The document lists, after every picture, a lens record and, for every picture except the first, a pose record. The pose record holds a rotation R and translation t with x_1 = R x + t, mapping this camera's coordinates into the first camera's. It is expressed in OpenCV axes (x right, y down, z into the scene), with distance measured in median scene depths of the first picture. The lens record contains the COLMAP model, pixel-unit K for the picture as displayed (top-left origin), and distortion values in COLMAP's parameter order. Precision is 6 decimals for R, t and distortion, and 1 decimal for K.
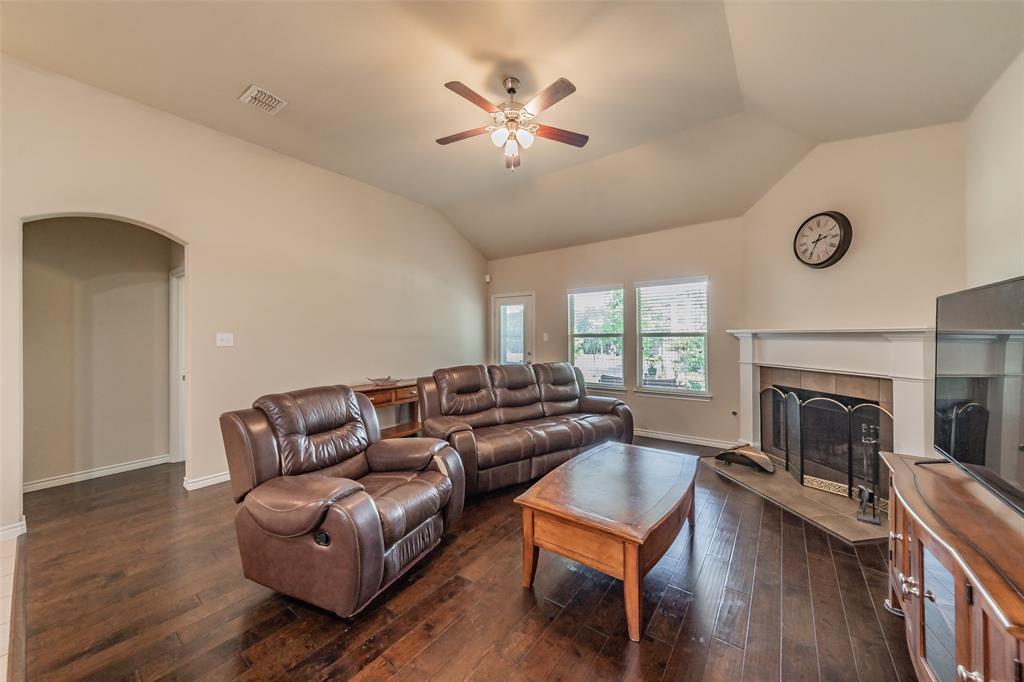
lens RADIAL K [[360.2, 0, 523.0], [0, 360.2, 332.1], [0, 0, 1]] dist [-0.000721, -0.000330]
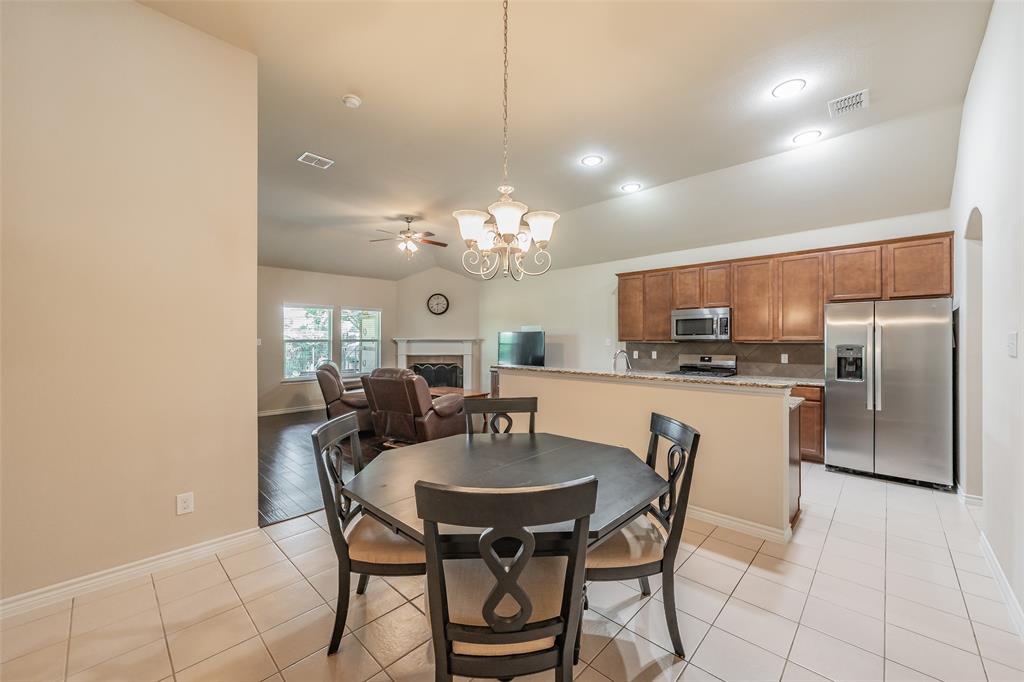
lens RADIAL K [[392.9, 0, 519.0], [0, 392.9, 339.4], [0, 0, 1]] dist [0.003955, 0.000649]
pose [[0.129832, 0.009017, 0.991495, -1.614661], [-0.010907, 0.999911, -0.007666, 0.009545], [-0.991476, -0.009819, 0.129919, 0.055160]]
